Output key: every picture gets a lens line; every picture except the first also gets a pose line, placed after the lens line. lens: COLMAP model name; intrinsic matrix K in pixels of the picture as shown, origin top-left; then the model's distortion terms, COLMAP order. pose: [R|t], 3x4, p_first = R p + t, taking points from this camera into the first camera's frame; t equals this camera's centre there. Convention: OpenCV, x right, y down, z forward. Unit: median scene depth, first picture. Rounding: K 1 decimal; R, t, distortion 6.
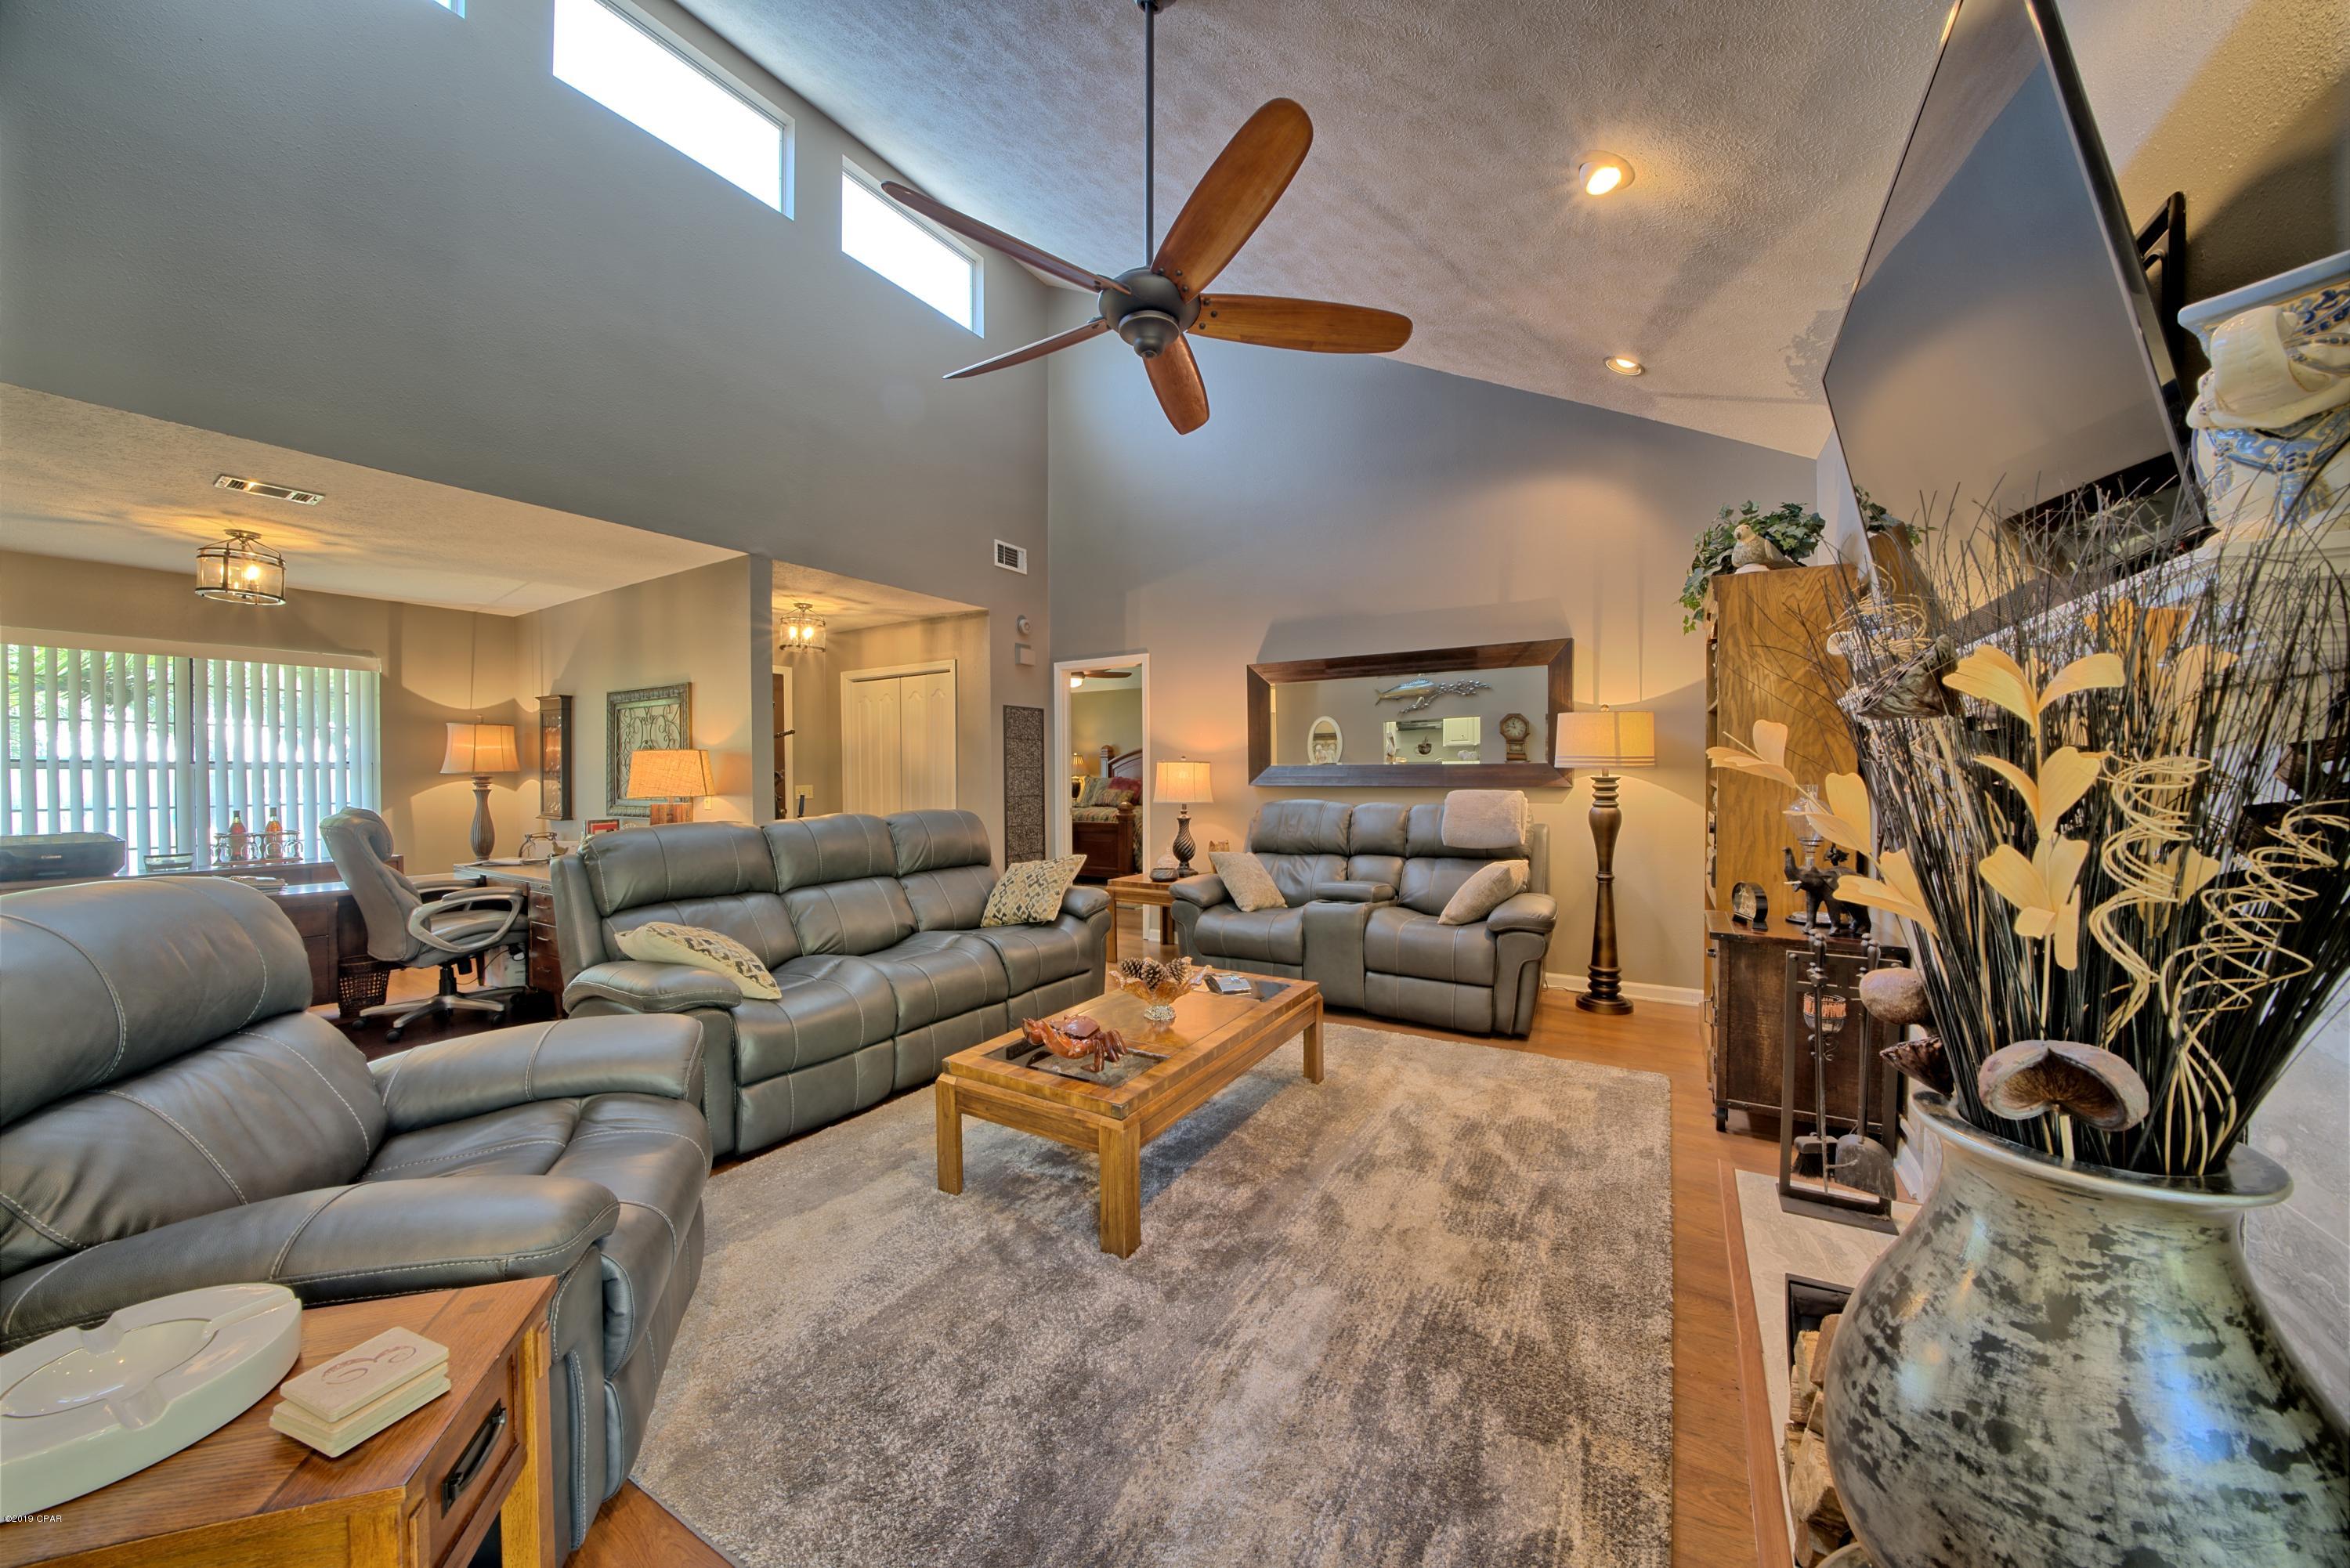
lens RADIAL K [[810.2, 0, 1167.0], [0, 810.2, 782.7], [0, 0, 1]] dist [-0.026756, 0.003238]
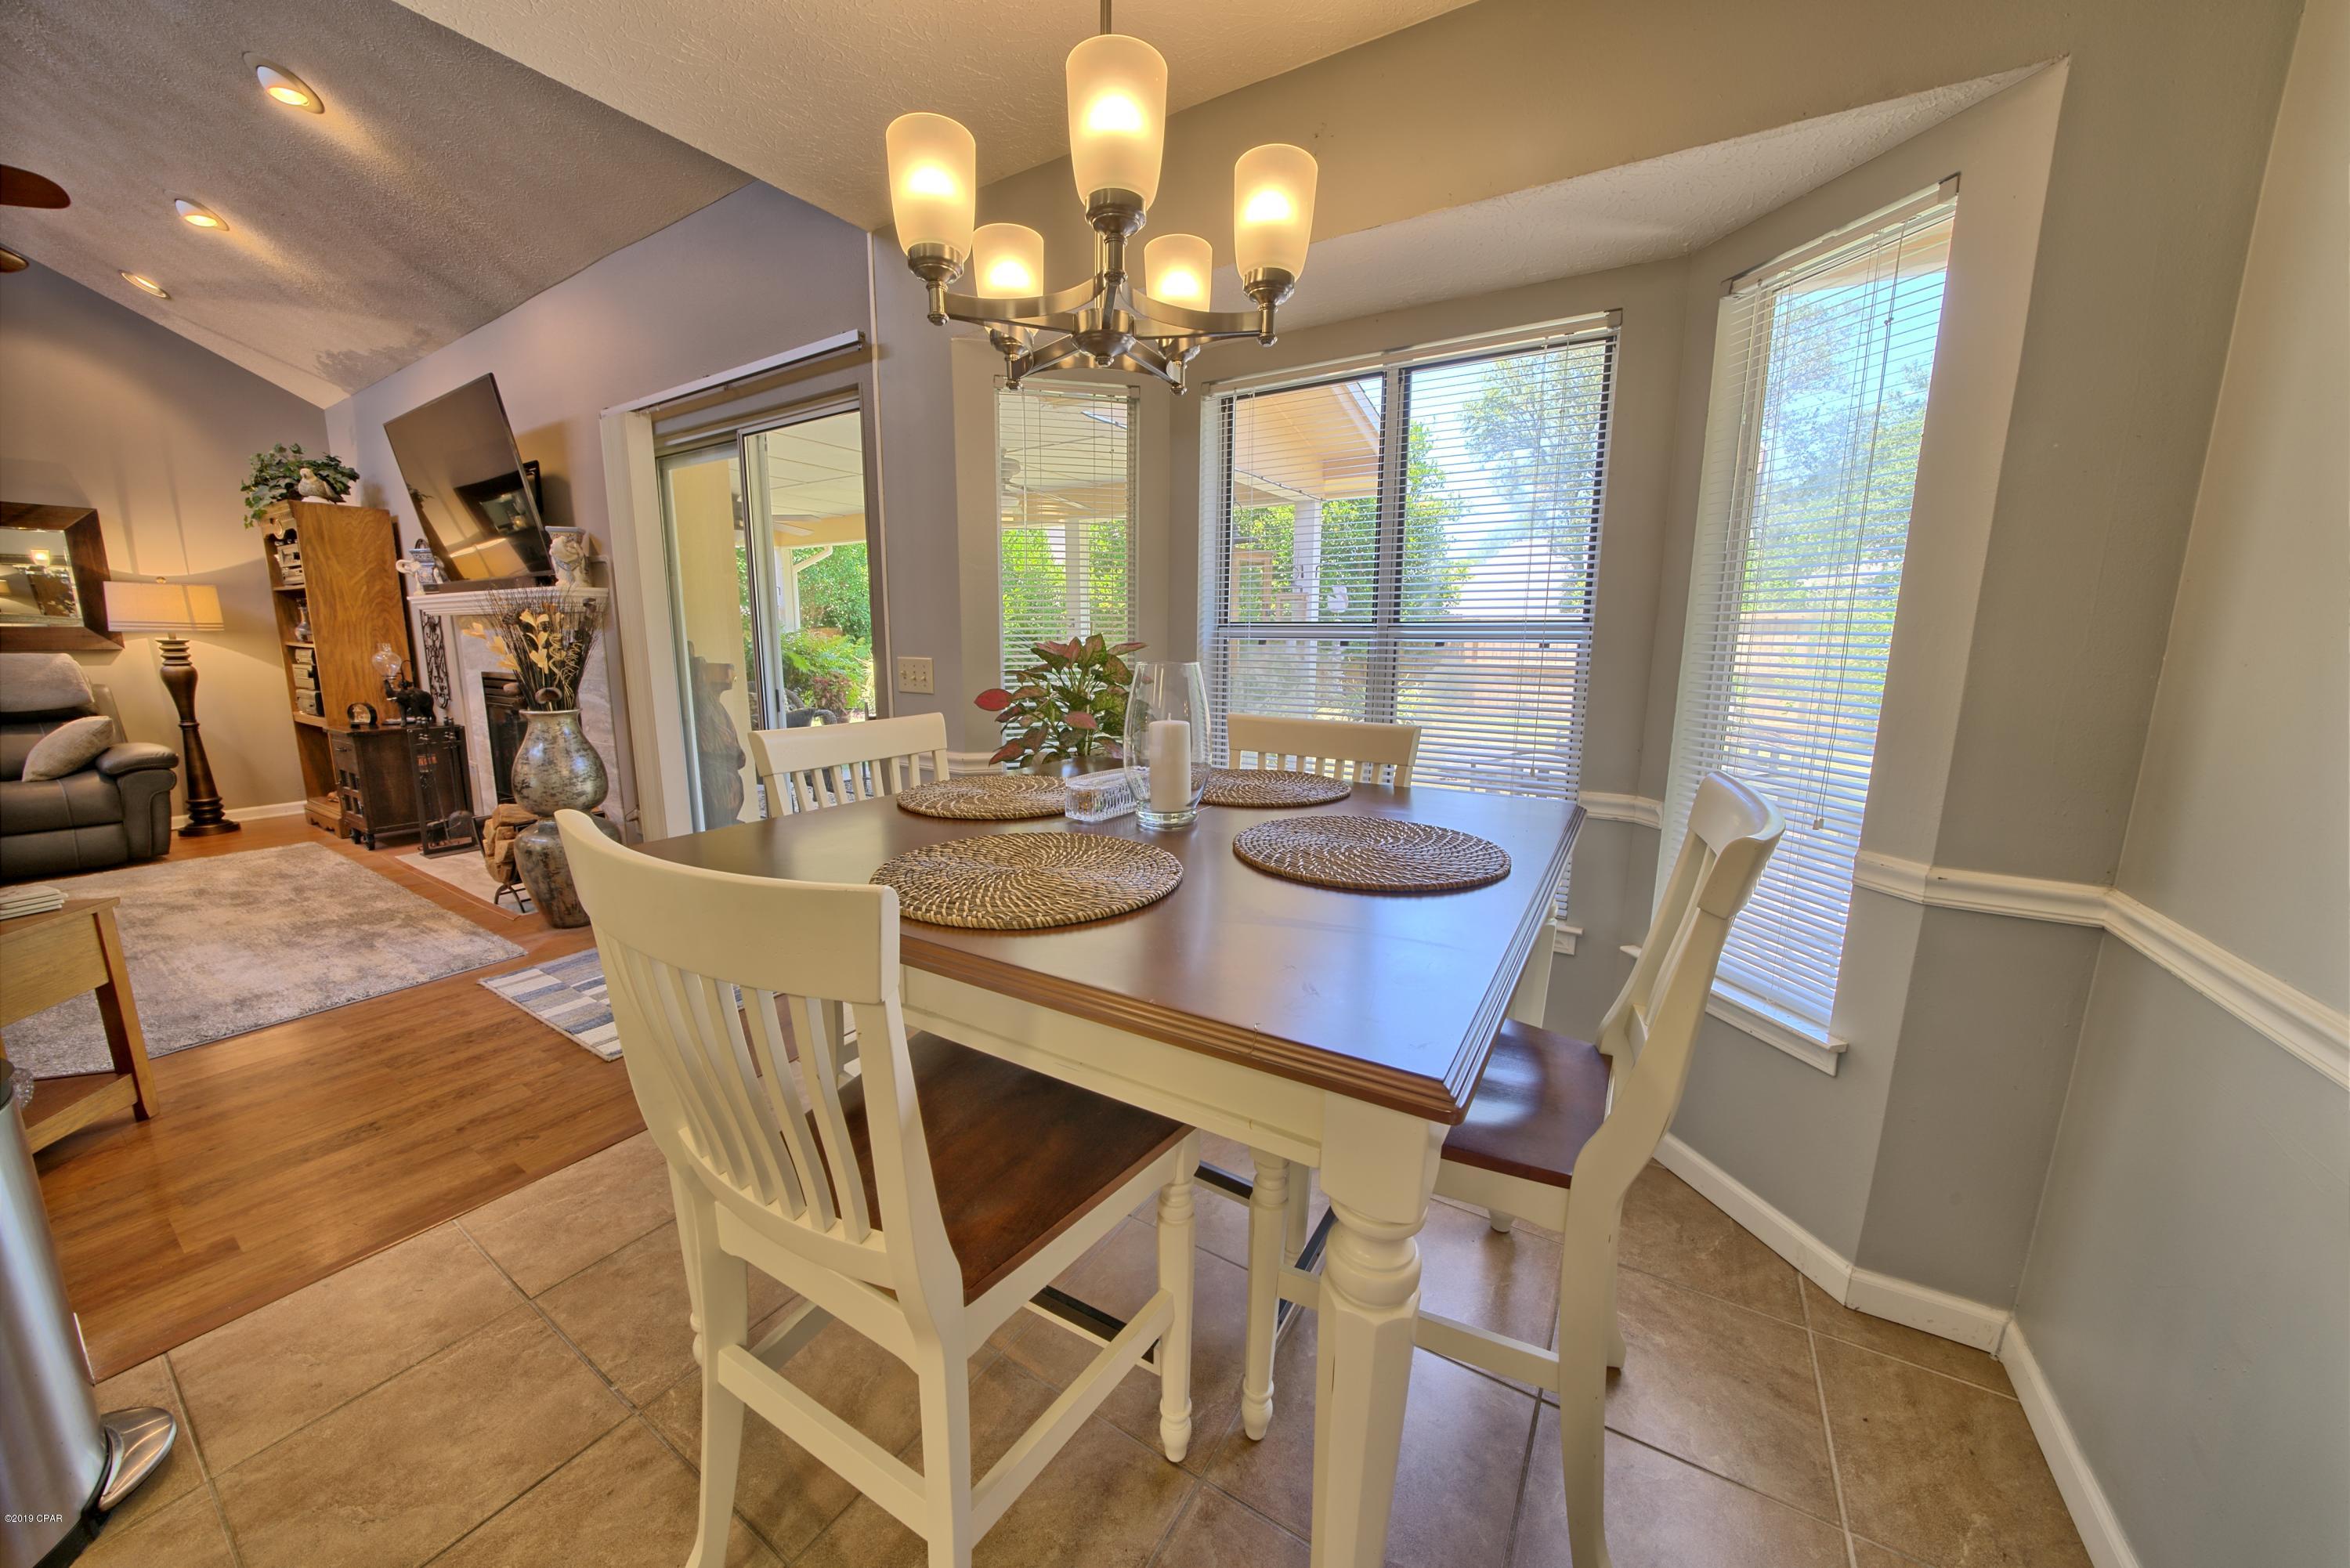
lens RADIAL K [[810.2, 0, 1167.0], [0, 810.2, 782.7], [0, 0, 1]] dist [-0.026756, 0.003238]
pose [[0.004170, -0.172000, 0.985088, -0.737552], [0.003014, 0.985094, 0.171988, 0.007937], [-0.999987, 0.002252, 0.004627, -0.555249]]
